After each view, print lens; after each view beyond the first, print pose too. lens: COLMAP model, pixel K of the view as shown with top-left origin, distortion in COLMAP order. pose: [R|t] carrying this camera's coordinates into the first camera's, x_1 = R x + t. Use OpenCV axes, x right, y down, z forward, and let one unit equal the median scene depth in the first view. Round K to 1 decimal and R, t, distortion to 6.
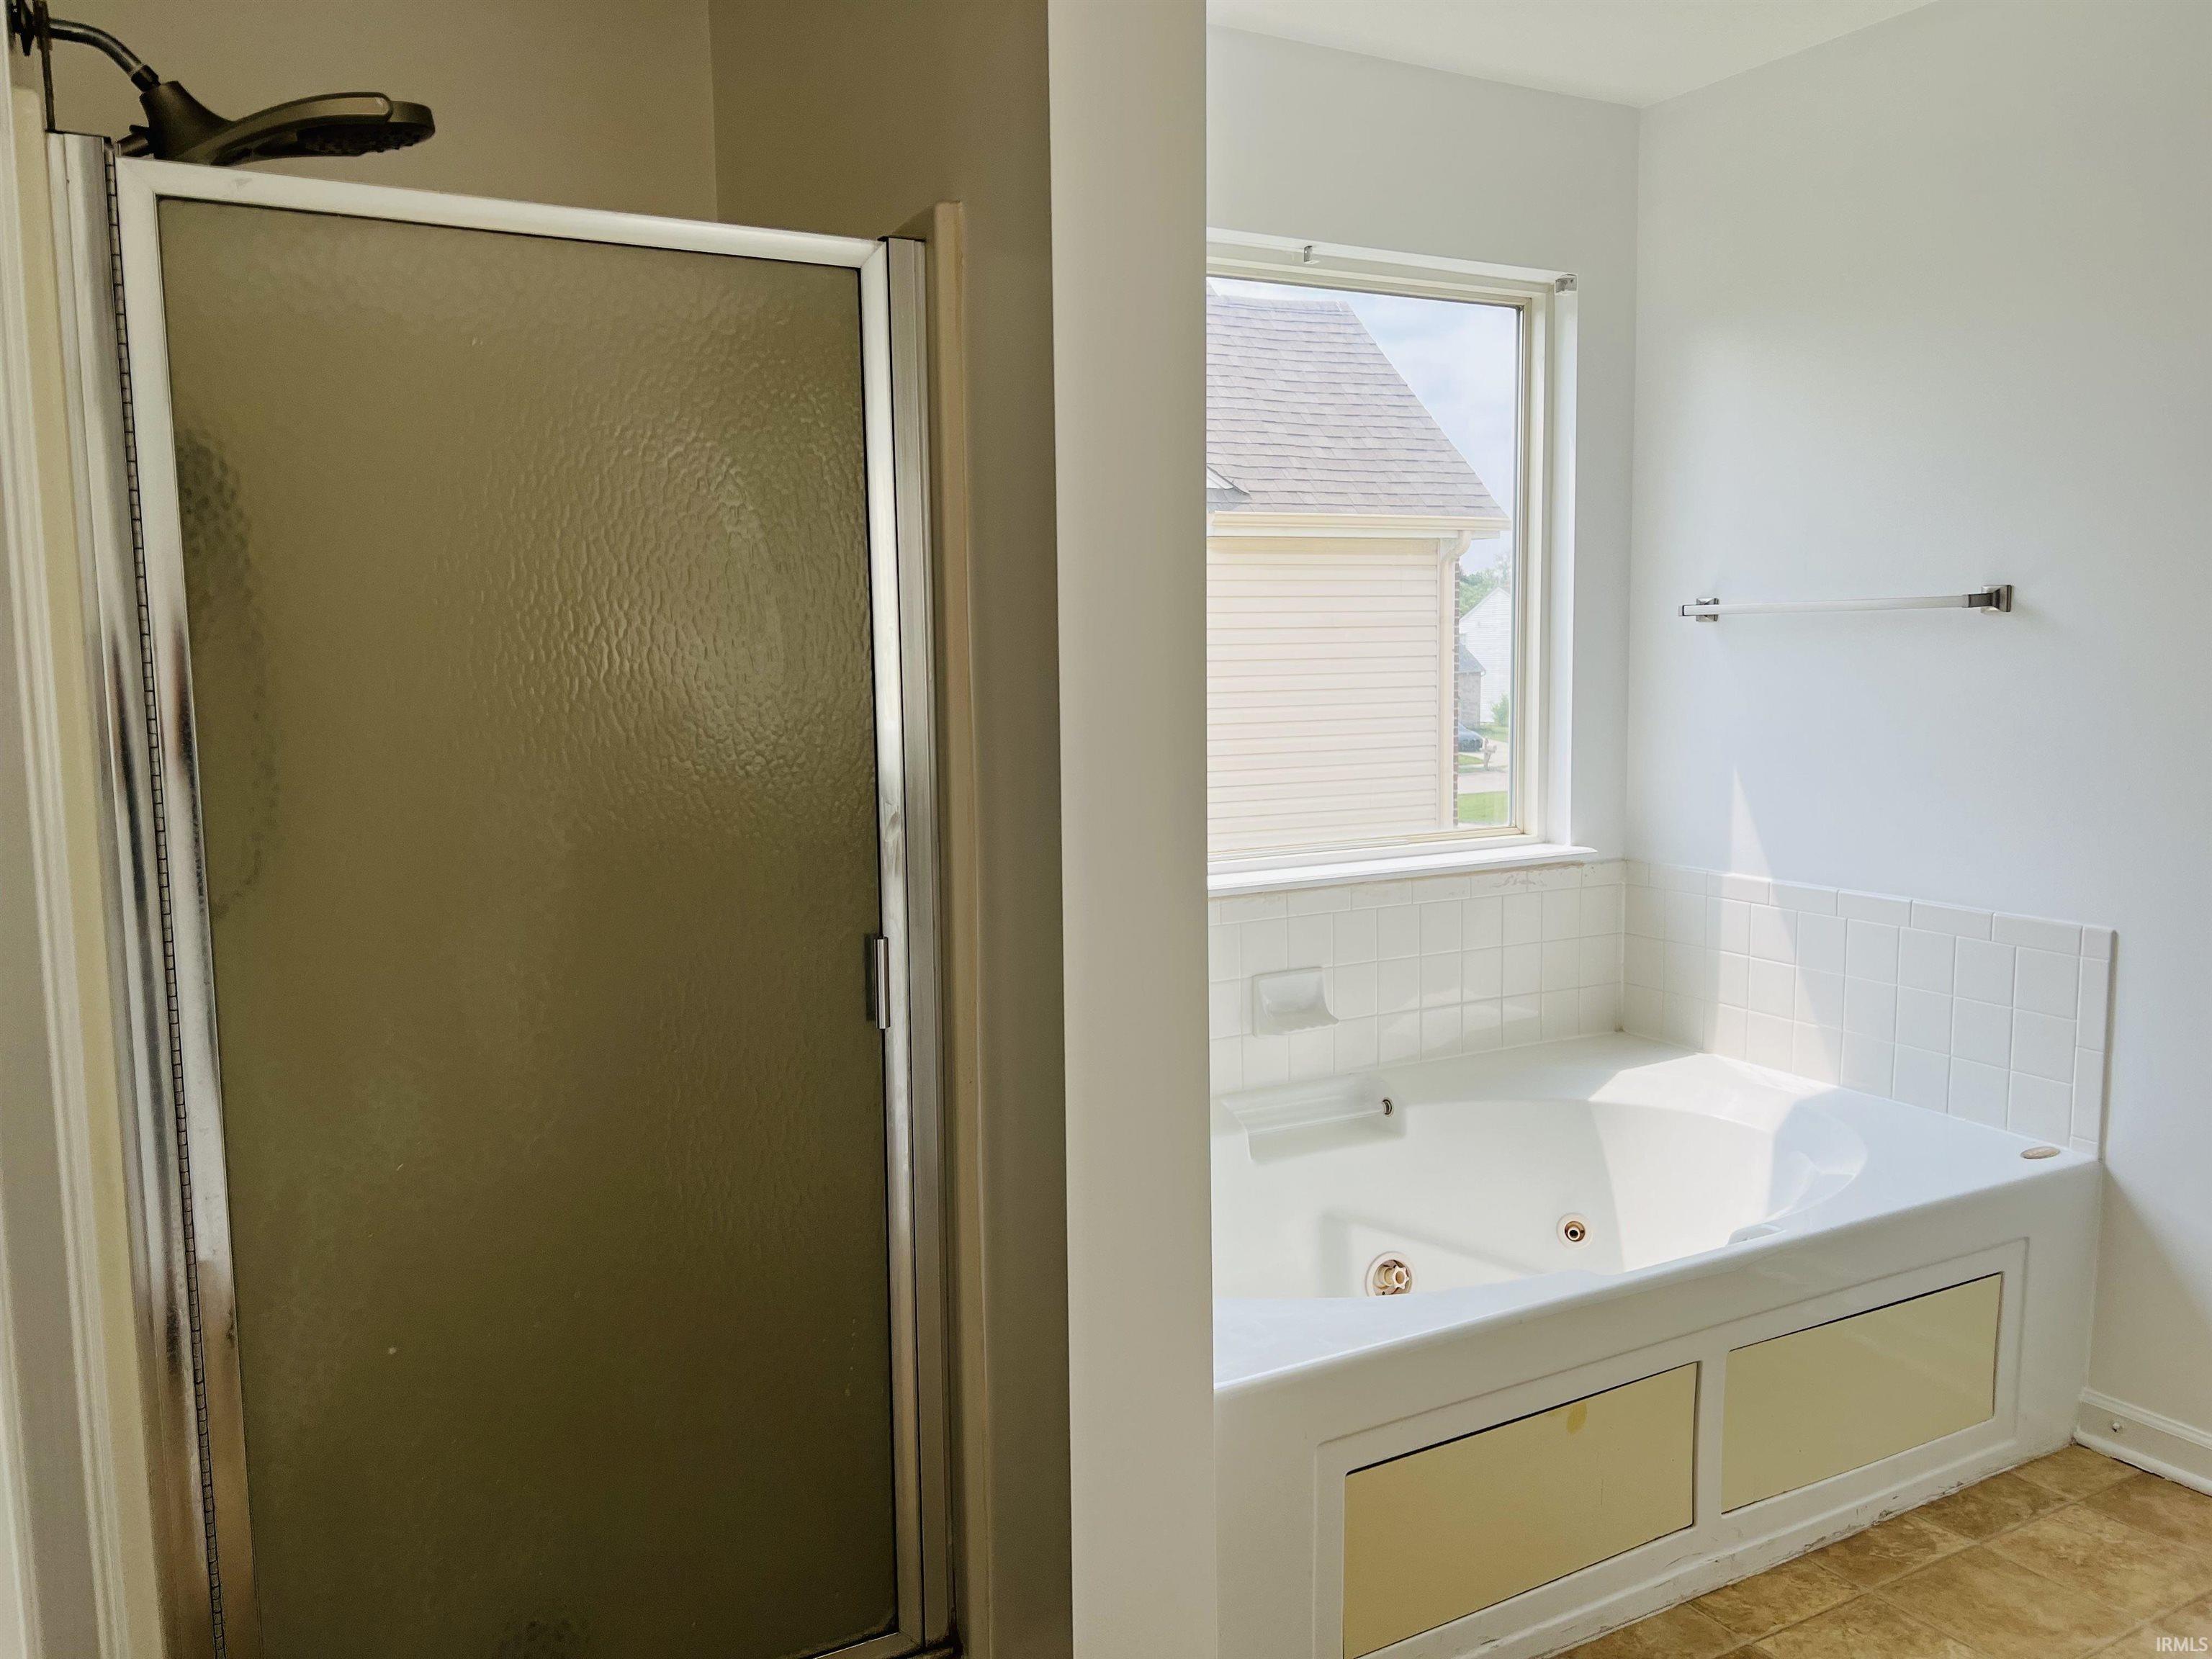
lens RADIAL K [[1653.9, 0, 1102.8], [0, 1653.9, 841.1], [0, 0, 1]] dist [0.059987, -0.115776]
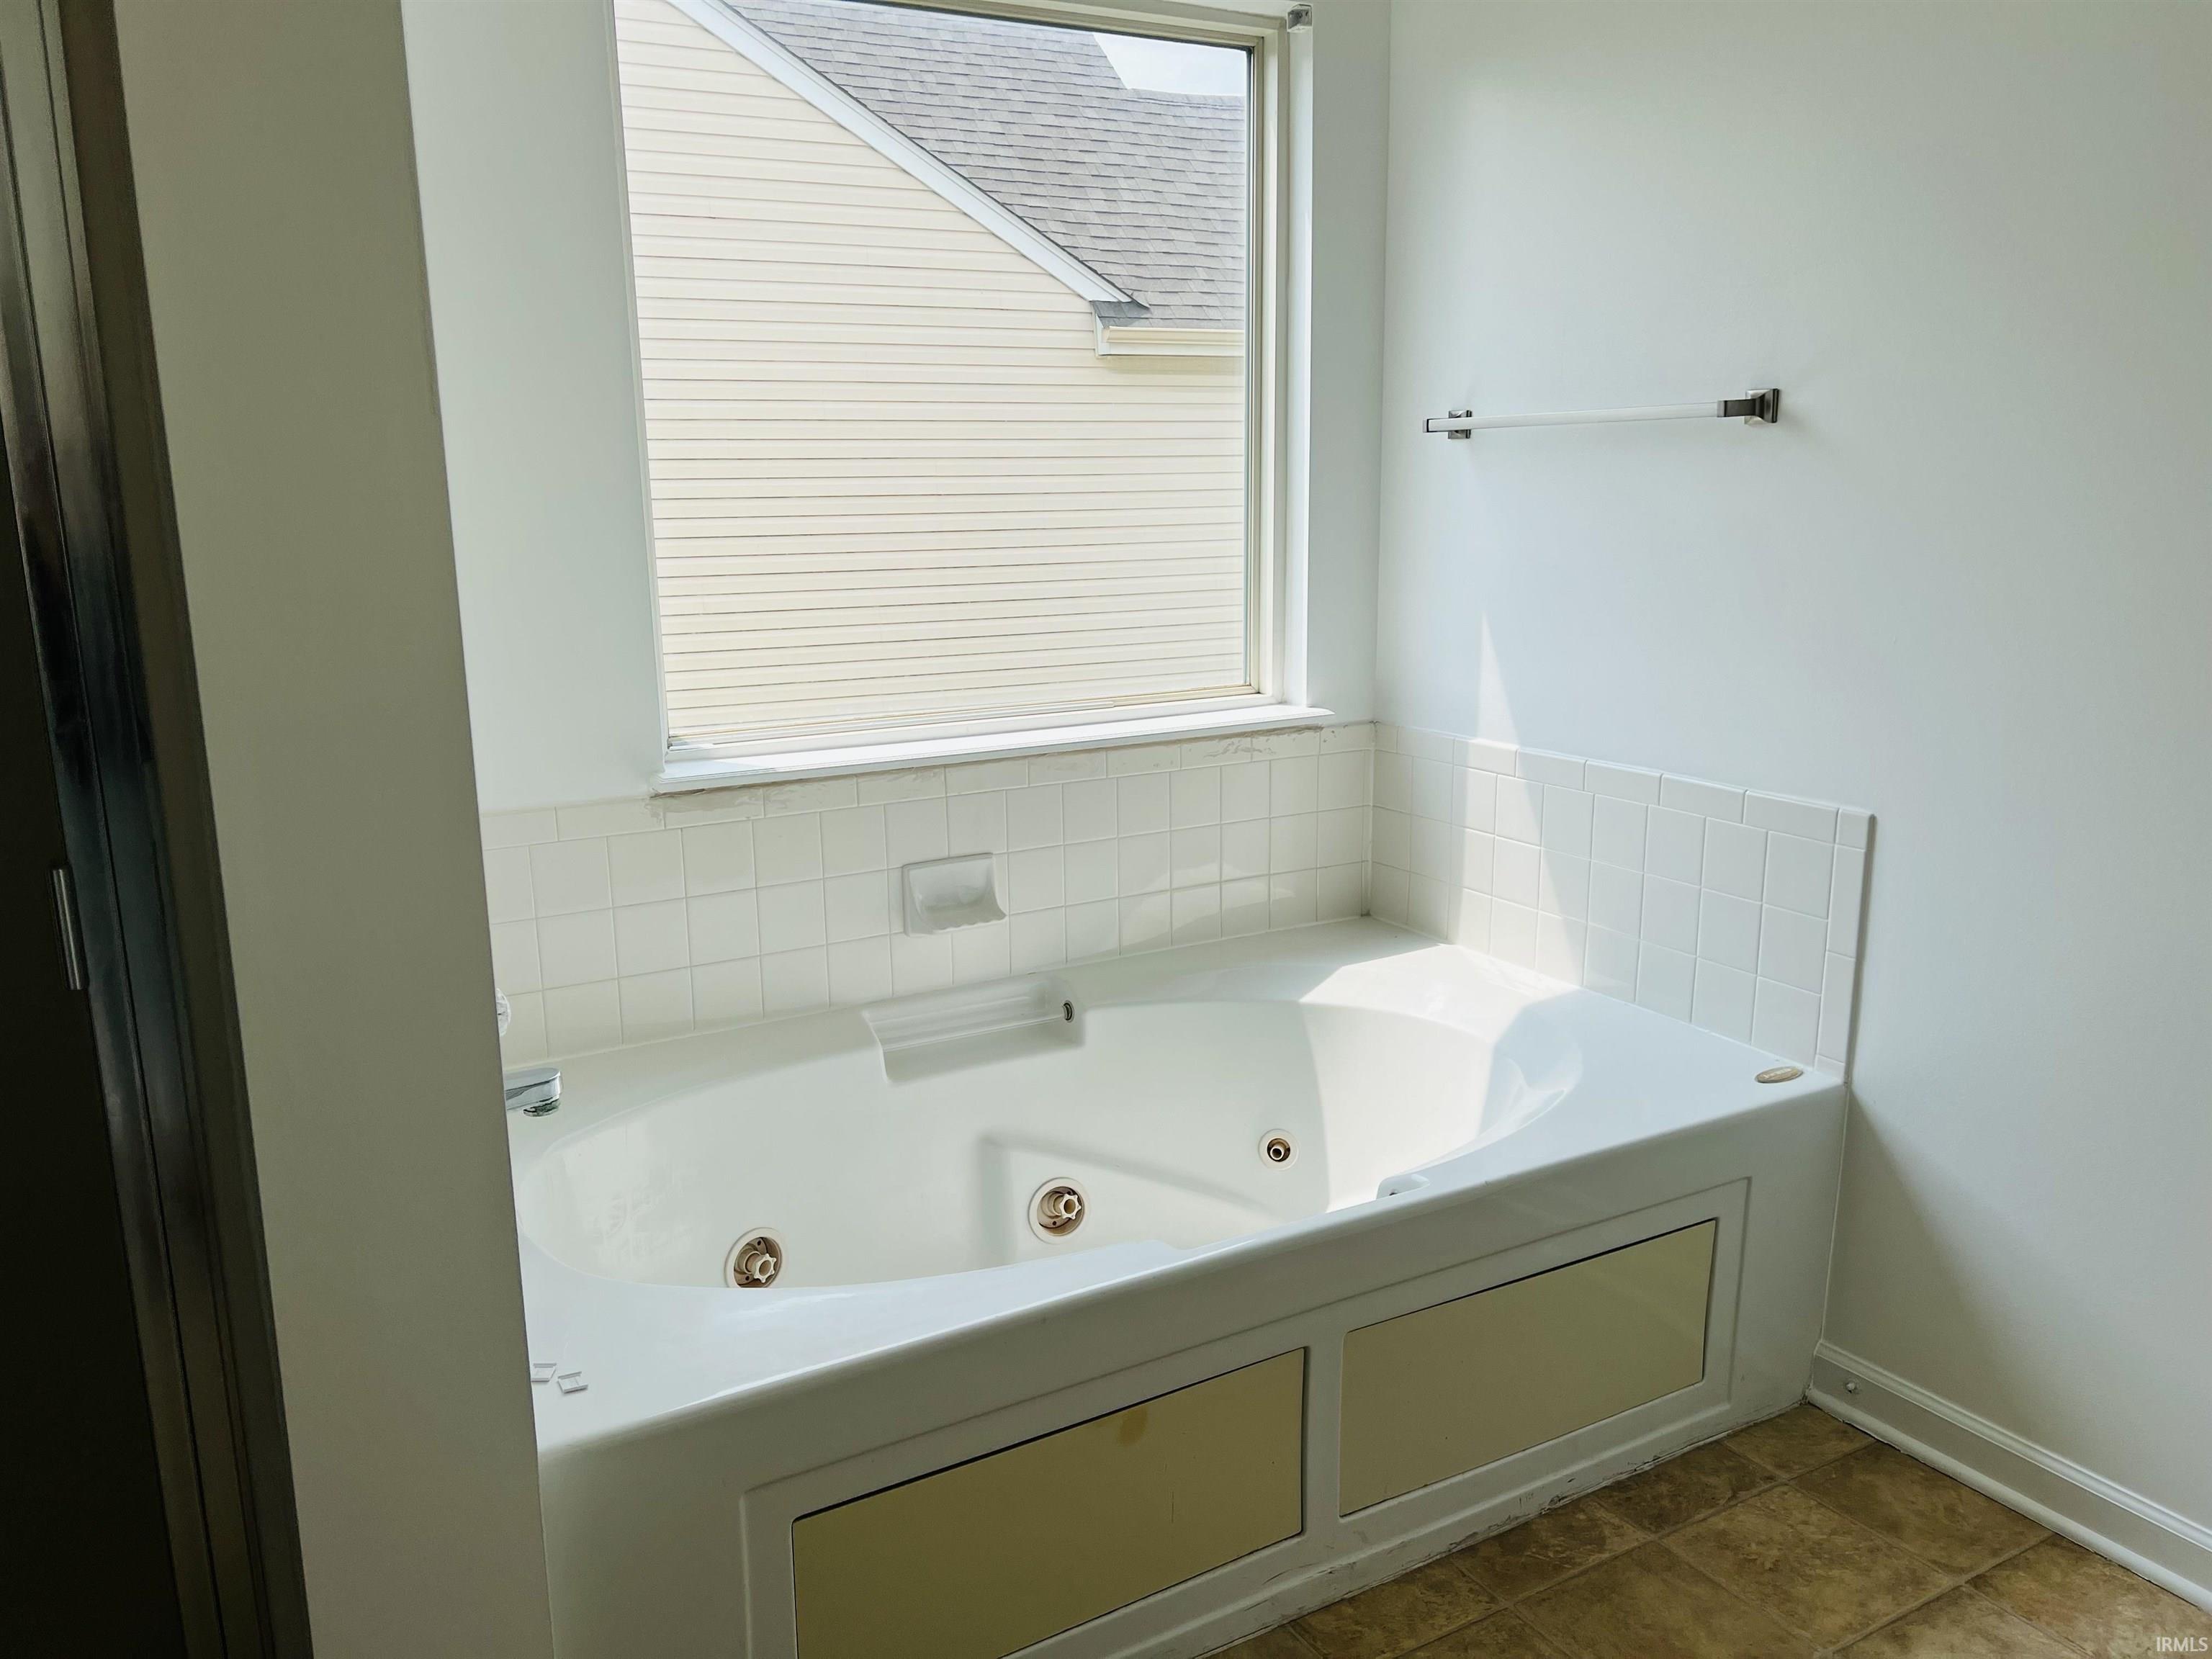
lens RADIAL K [[1676.2, 0, 1047.7], [0, 1676.2, 882.4], [0, 0, 1]] dist [0.126521, -0.338211]
pose [[0.999916, -0.006161, 0.011372, 0.176056], [0.004773, 0.992966, 0.118305, -0.013932], [-0.012021, -0.118241, 0.992912, 0.153274]]
